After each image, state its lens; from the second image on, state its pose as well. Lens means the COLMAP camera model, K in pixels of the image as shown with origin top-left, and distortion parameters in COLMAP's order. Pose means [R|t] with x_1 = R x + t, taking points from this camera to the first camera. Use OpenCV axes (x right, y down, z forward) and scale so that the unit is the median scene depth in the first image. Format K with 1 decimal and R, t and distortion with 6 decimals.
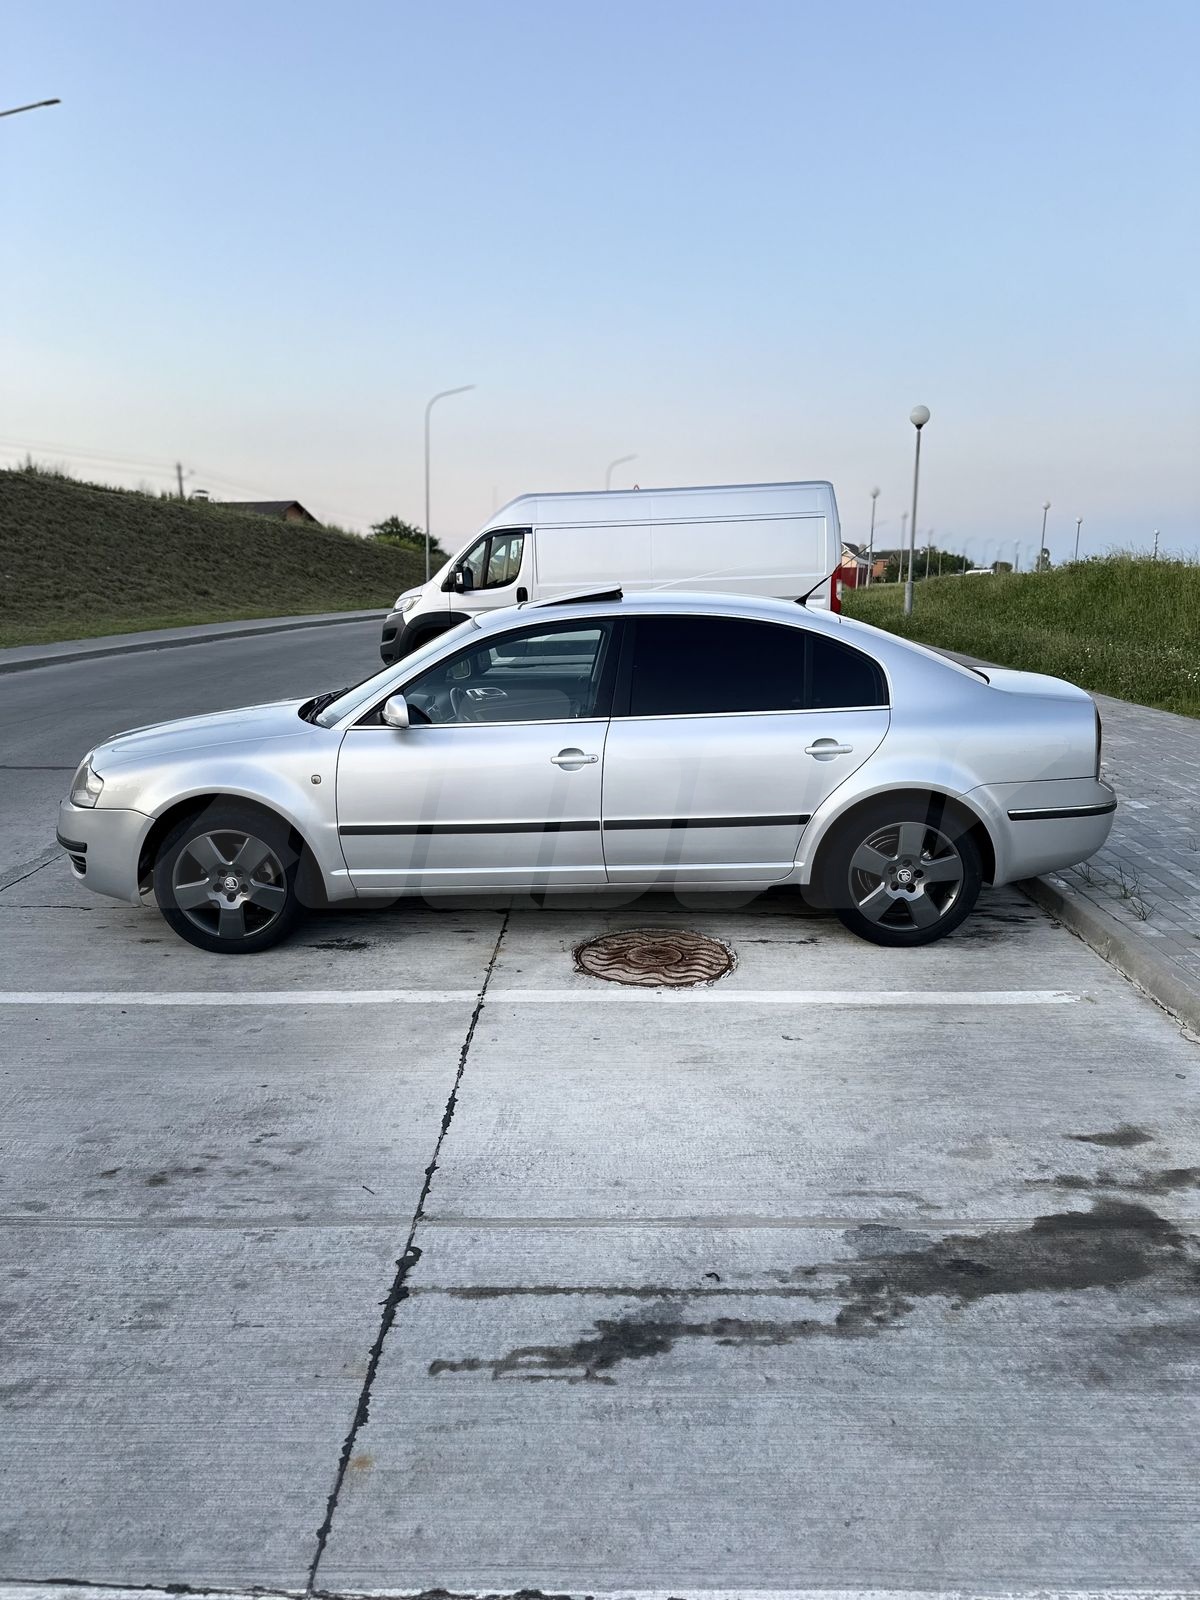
lens RADIAL K [[1096.4, 0, 594.8], [0, 1096.4, 807.3], [0, 0, 1]] dist [0.112192, -0.206215]
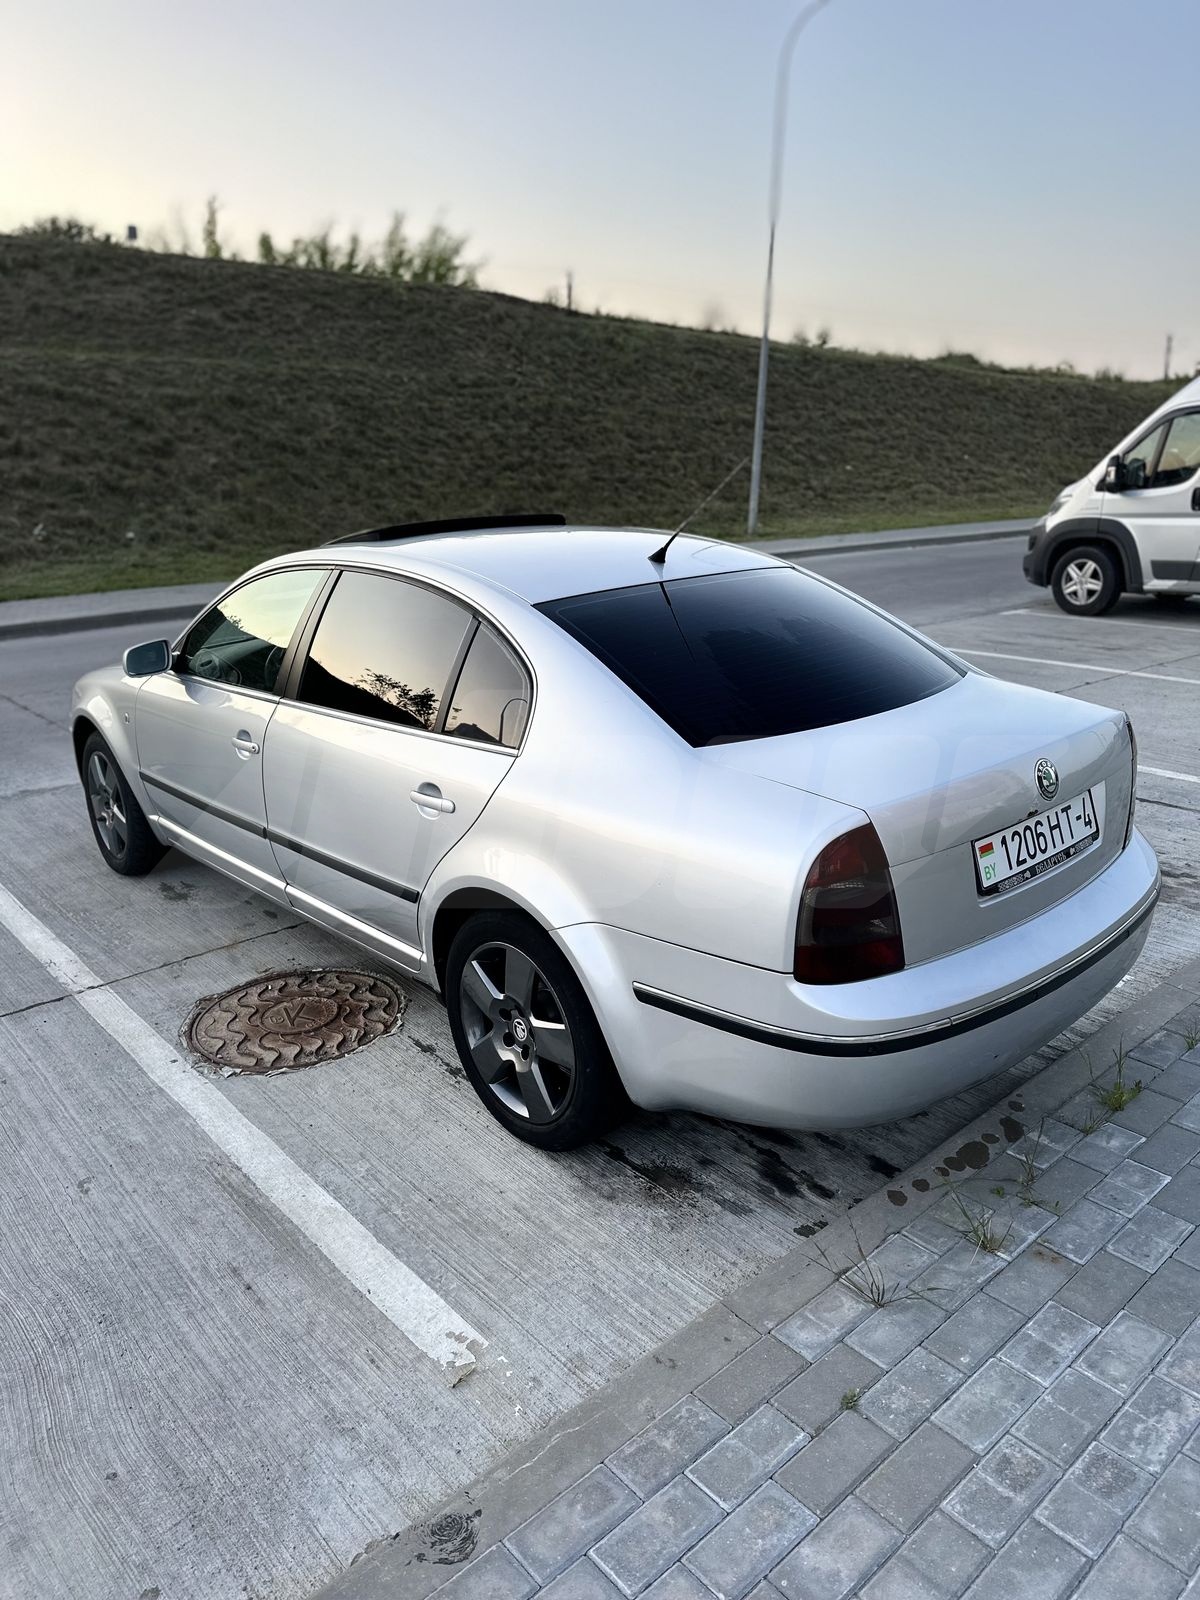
lens RADIAL K [[1094.9, 0, 600.0], [0, 1094.9, 800.0], [0, 0, 1]] dist [0.182122, -0.383599]
pose [[0.671455, 0.209562, -0.710796, 0.715972], [-0.143570, 0.977795, 0.152658, -0.160028], [0.727005, -0.000454, 0.686632, 0.616612]]
